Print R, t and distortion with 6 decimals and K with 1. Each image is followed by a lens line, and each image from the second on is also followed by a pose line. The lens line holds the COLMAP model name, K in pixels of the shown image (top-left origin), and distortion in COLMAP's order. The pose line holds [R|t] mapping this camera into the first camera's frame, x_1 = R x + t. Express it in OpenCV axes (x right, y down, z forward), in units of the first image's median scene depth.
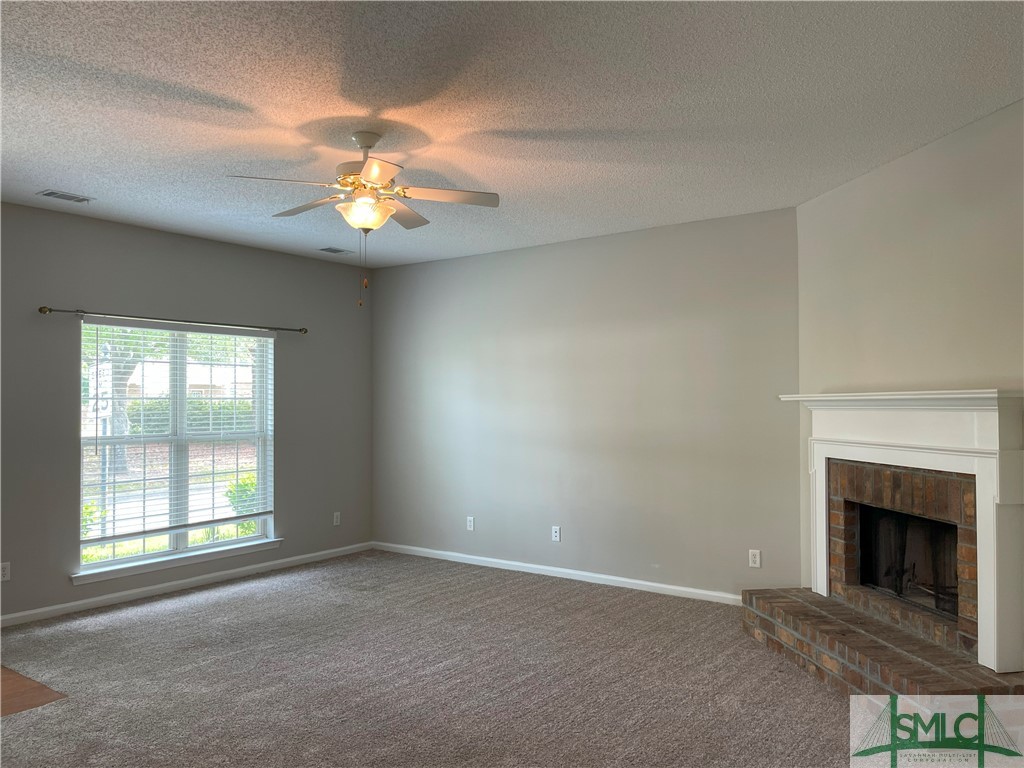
lens RADIAL K [[774.2, 0, 512.0], [0, 774.2, 384.0], [0, 0, 1]] dist [0.071949, -0.096672]
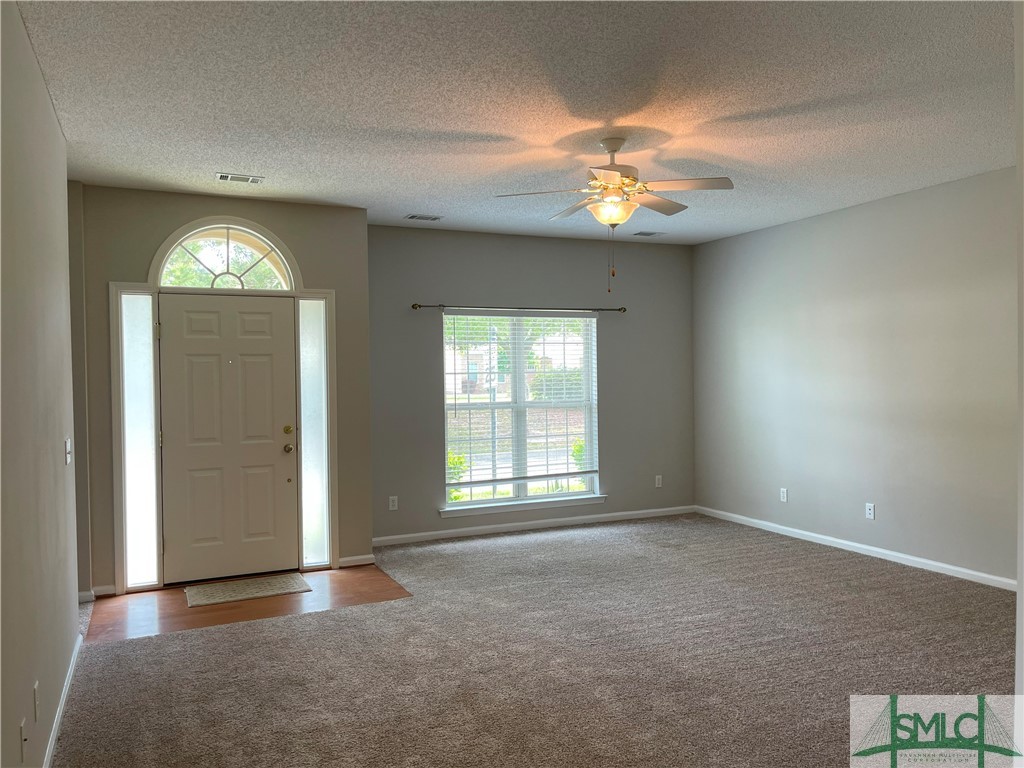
lens RADIAL K [[774.2, 0, 512.0], [0, 774.2, 384.0], [0, 0, 1]] dist [0.071949, -0.096672]
pose [[0.872452, -0.001909, -0.488695, 0.175414], [0.021621, 0.999164, 0.034697, -0.006330], [0.488221, -0.040837, 0.871764, -0.052727]]
